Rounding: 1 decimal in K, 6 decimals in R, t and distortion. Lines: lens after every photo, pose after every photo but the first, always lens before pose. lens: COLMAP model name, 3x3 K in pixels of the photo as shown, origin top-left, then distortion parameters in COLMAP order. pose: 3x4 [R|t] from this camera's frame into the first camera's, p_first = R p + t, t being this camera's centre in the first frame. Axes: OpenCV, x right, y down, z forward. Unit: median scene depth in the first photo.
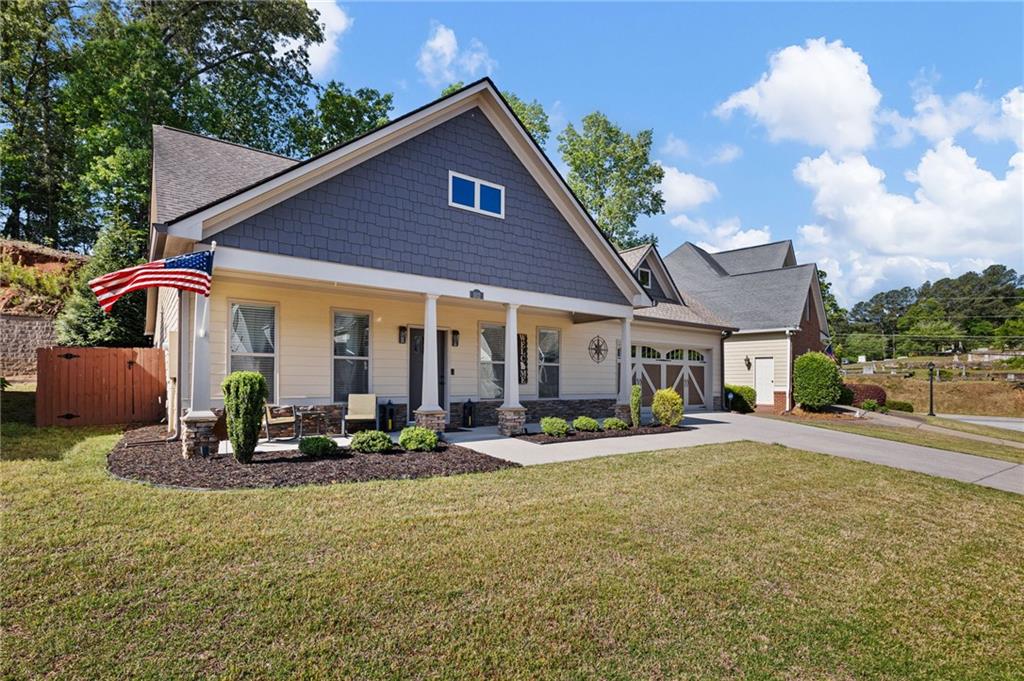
lens RADIAL K [[514.6, 0, 513.1], [0, 514.6, 378.3], [0, 0, 1]] dist [-0.004631, -0.000542]
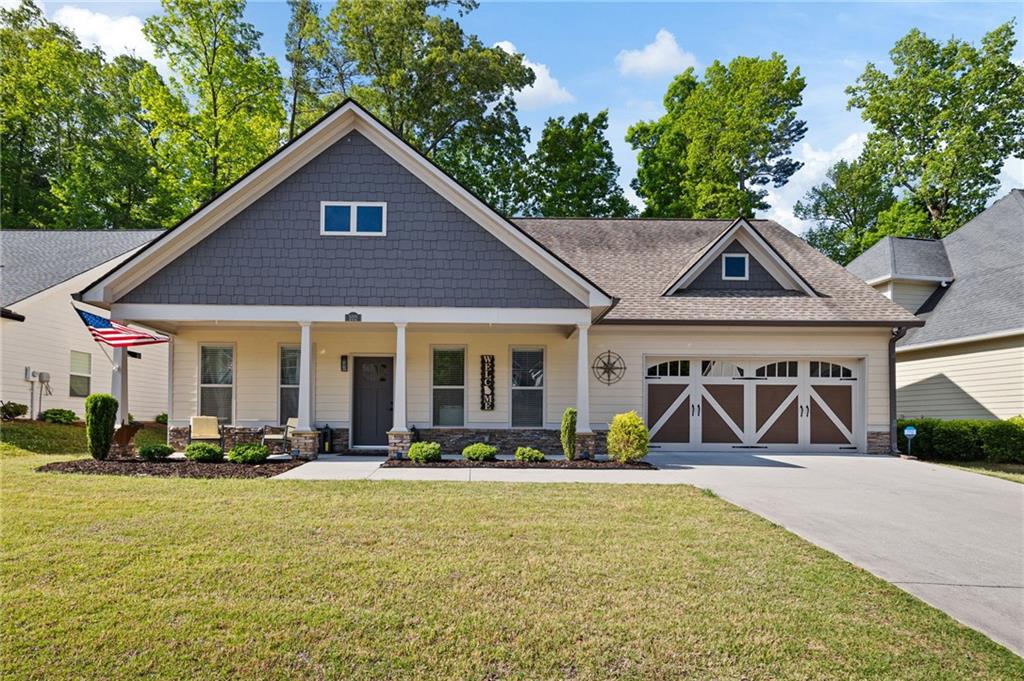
lens RADIAL K [[565.4, 0, 511.8], [0, 565.4, 424.9], [0, 0, 1]] dist [0.006774, -0.000569]
pose [[0.798824, -0.005424, -0.601540, 0.715552], [0.002273, 0.999979, -0.005997, 0.046841], [0.601561, 0.003423, 0.798820, 0.258236]]
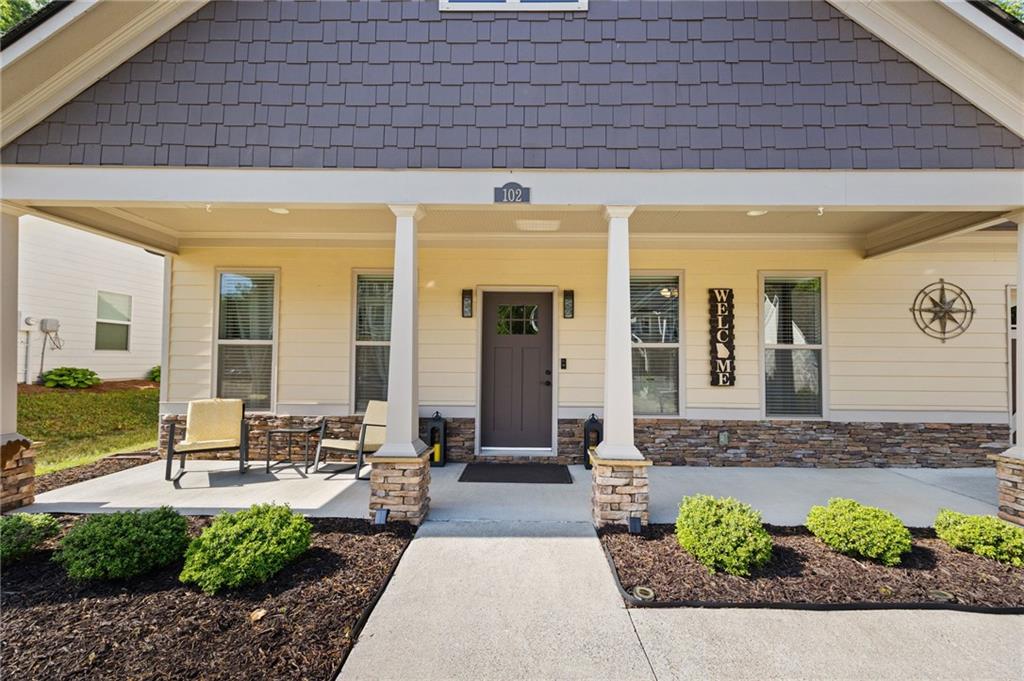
lens RADIAL K [[417.0, 0, 534.7], [0, 417.0, 348.4], [0, 0, 1]] dist [0.010759, -0.000128]
pose [[0.787394, -0.018433, -0.616175, 0.139557], [0.000677, 0.999578, -0.029039, -0.016330], [0.616450, 0.022448, 0.787074, 0.622100]]
